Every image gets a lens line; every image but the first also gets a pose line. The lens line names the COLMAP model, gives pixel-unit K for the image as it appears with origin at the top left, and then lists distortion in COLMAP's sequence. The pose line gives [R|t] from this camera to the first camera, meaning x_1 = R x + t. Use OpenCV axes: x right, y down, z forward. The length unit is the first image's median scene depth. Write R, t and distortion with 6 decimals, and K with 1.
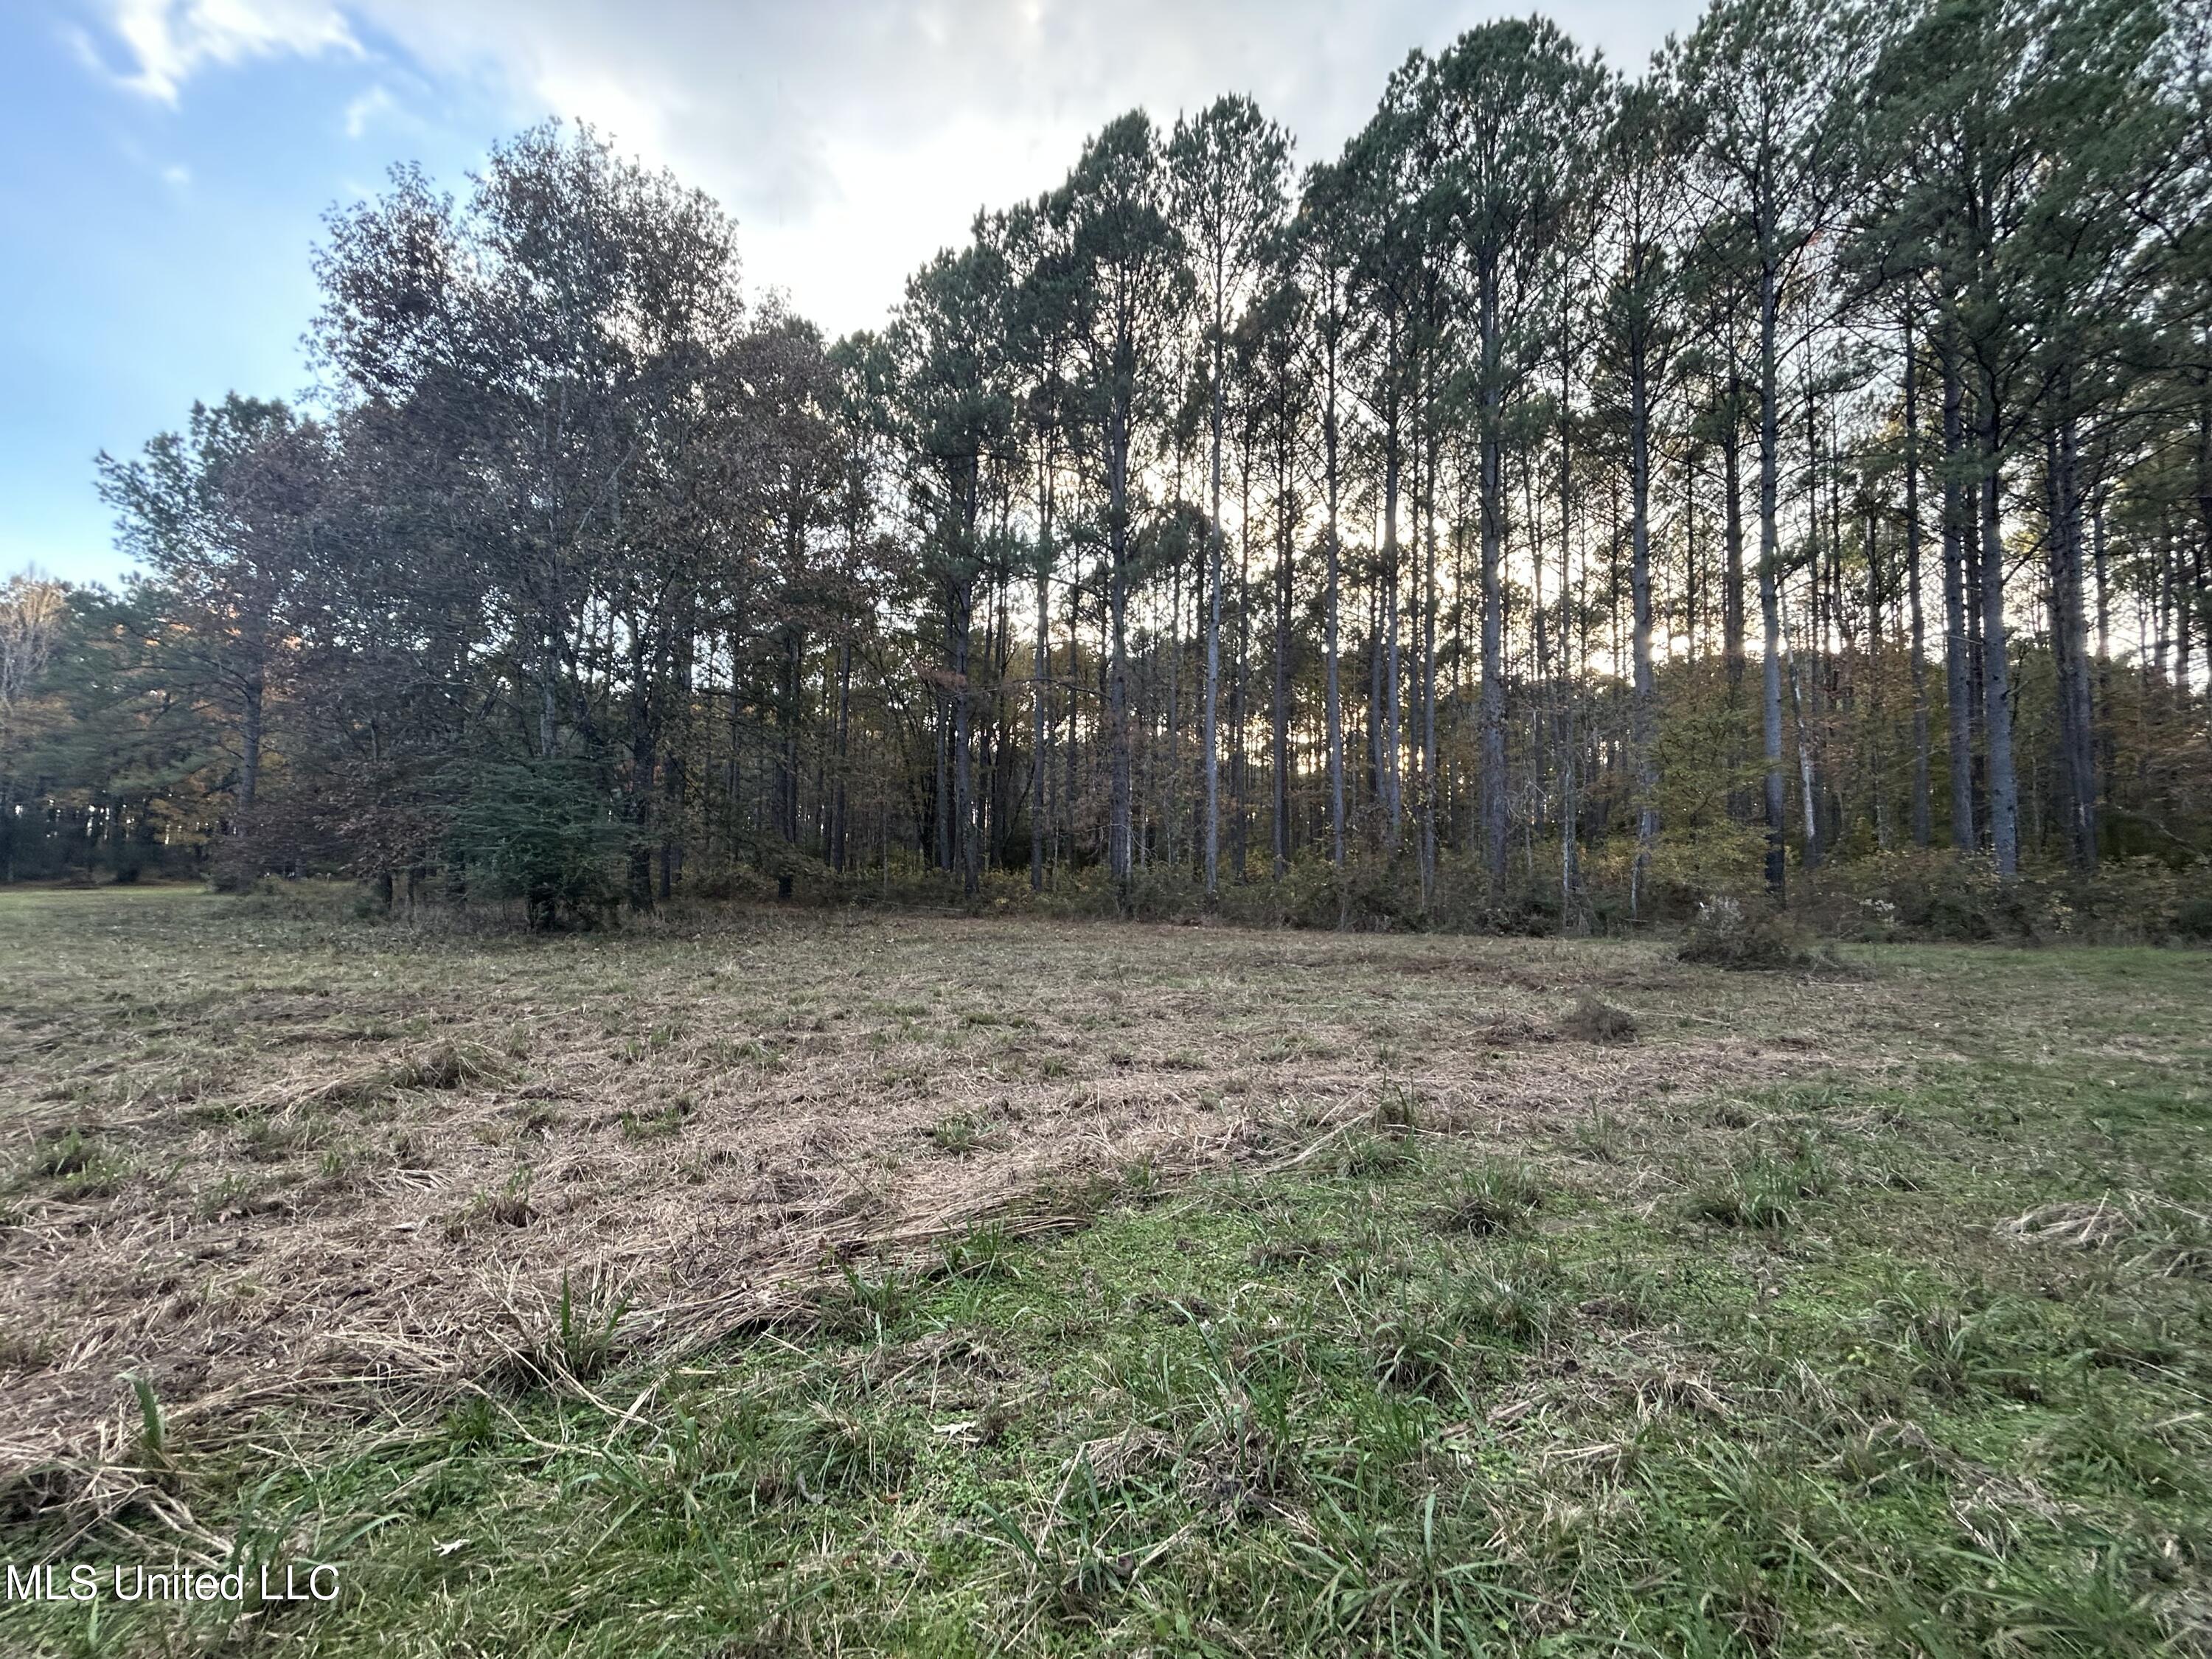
lens RADIAL K [[887.4, 0, 1104.0], [0, 887.4, 840.2], [0, 0, 1]] dist [-0.012266, 0.002805]
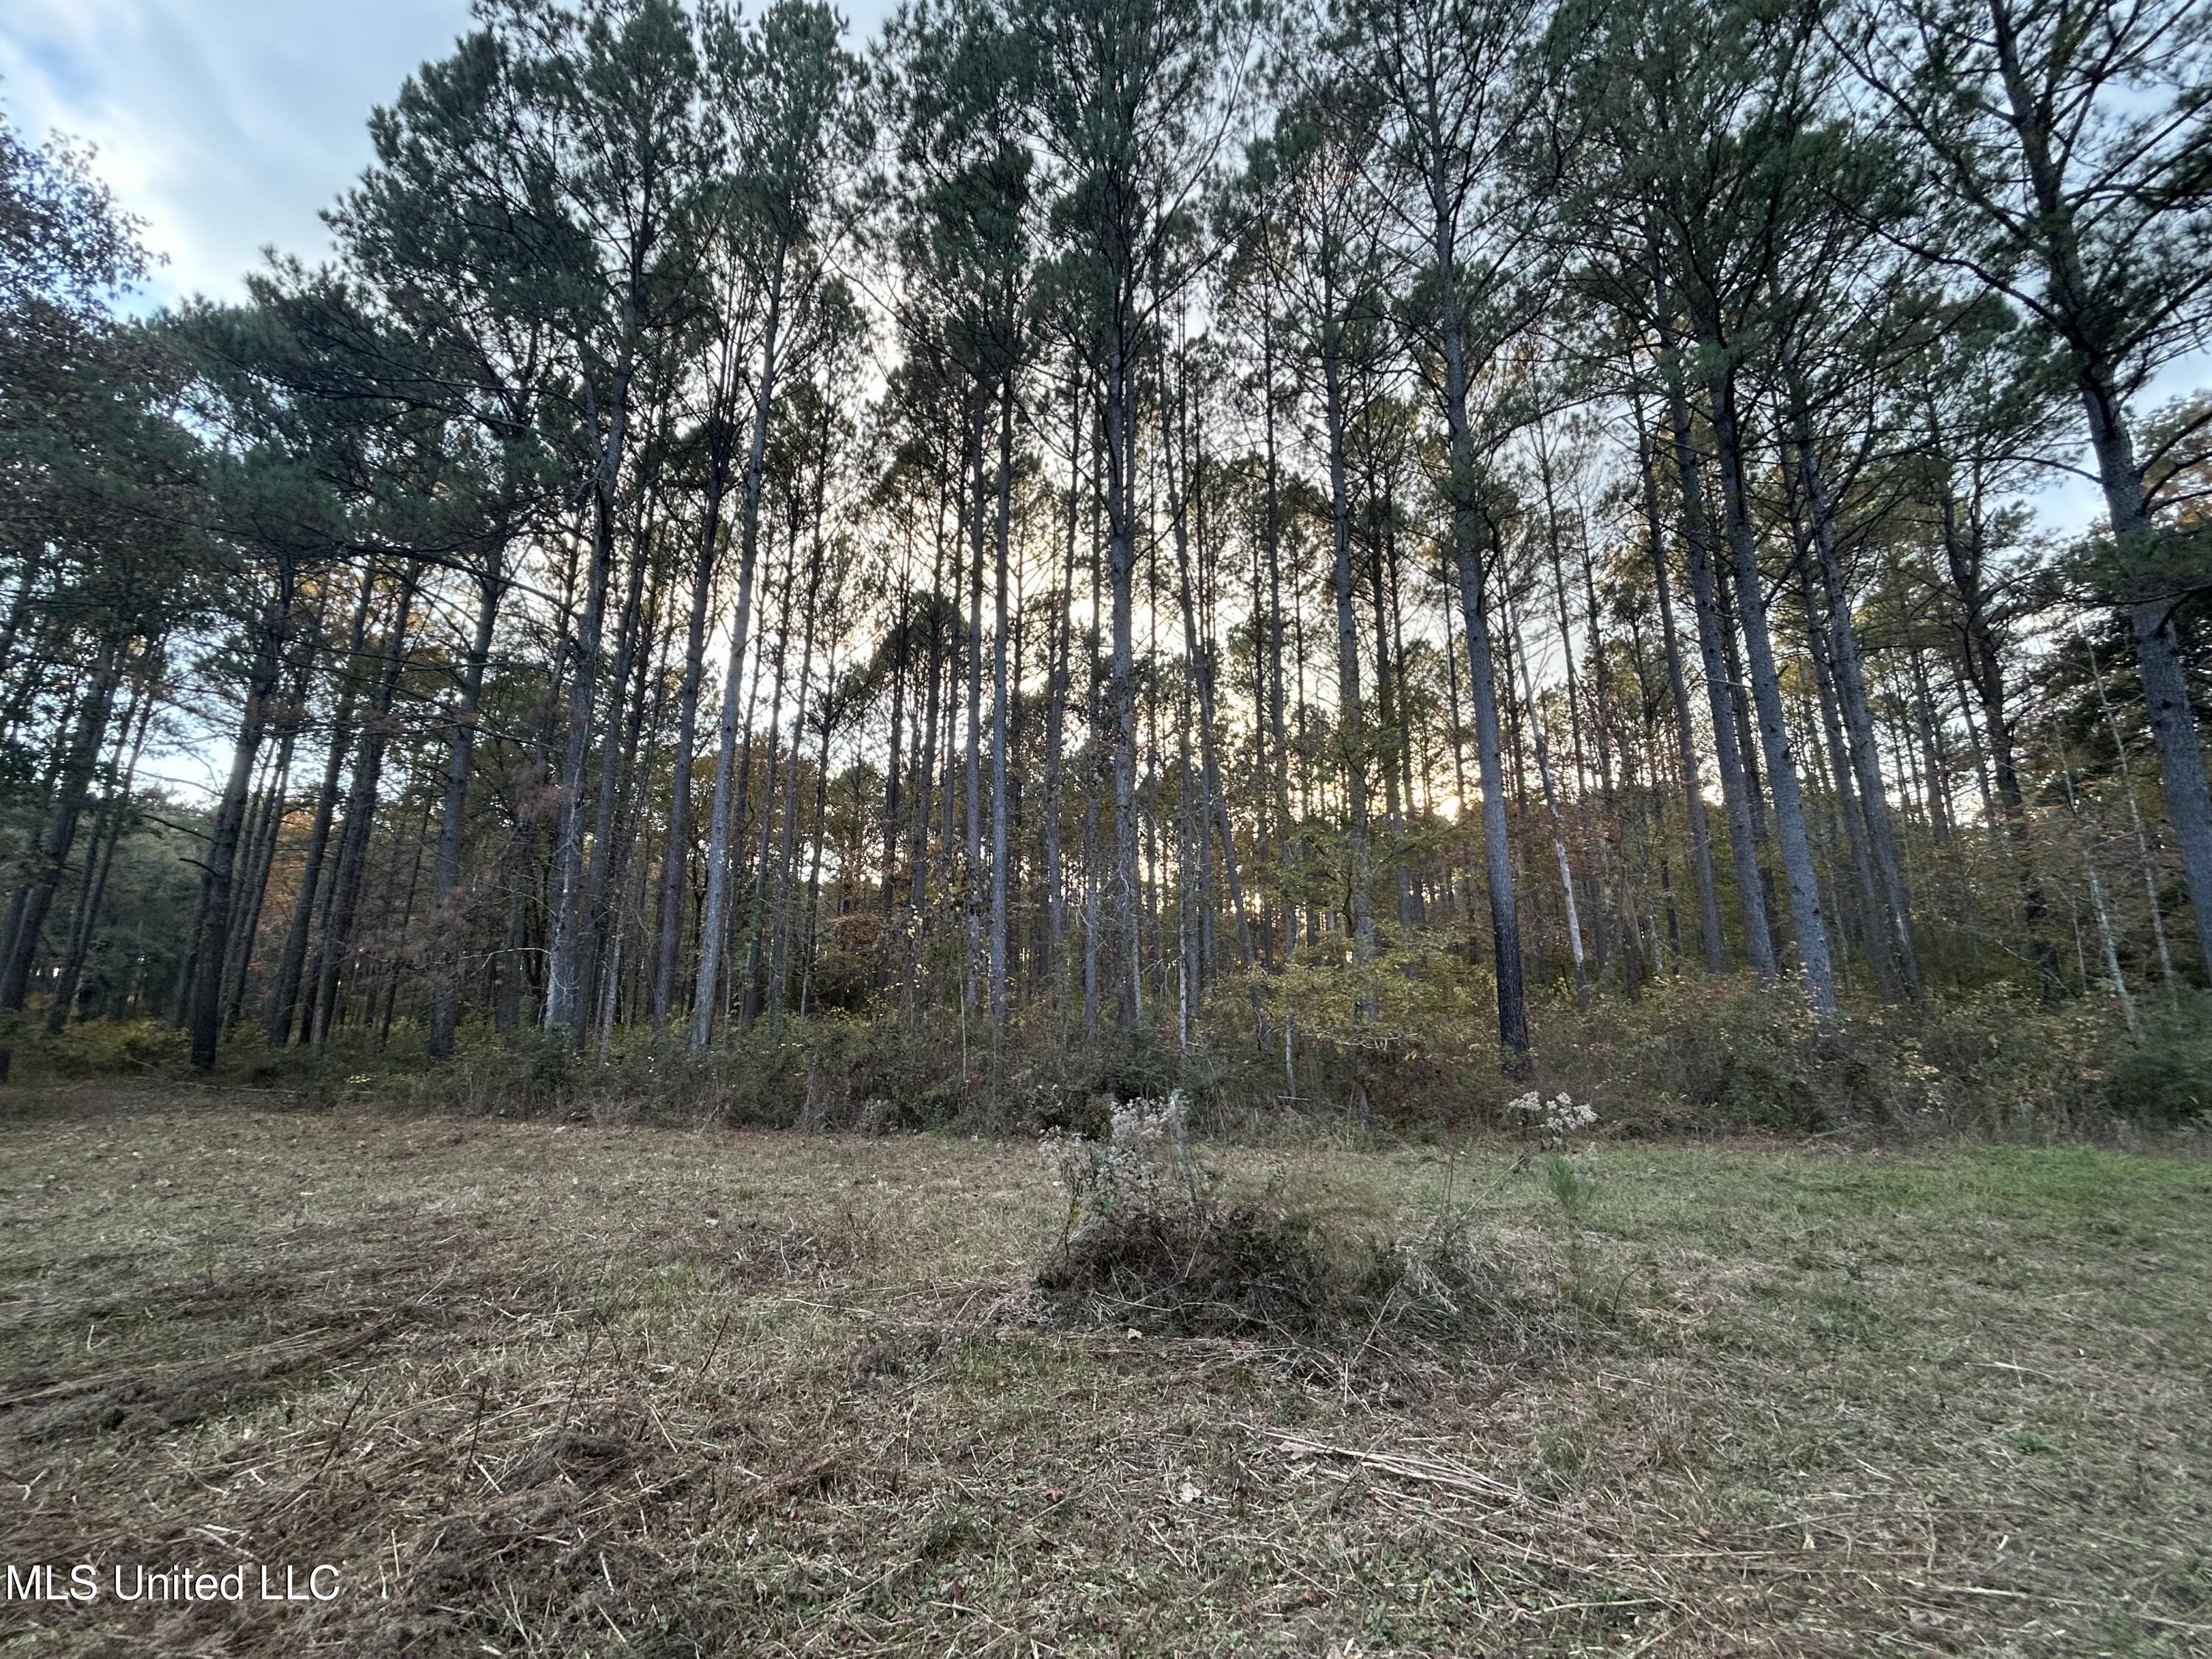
lens RADIAL K [[887.4, 0, 1106.0], [0, 887.4, 818.4], [0, 0, 1]] dist [-0.012266, 0.002805]
pose [[0.990449, 0.021244, 0.136230, 0.274015], [0.004112, 0.983067, -0.183198, 0.010783], [-0.137815, 0.182008, 0.973591, 0.278119]]
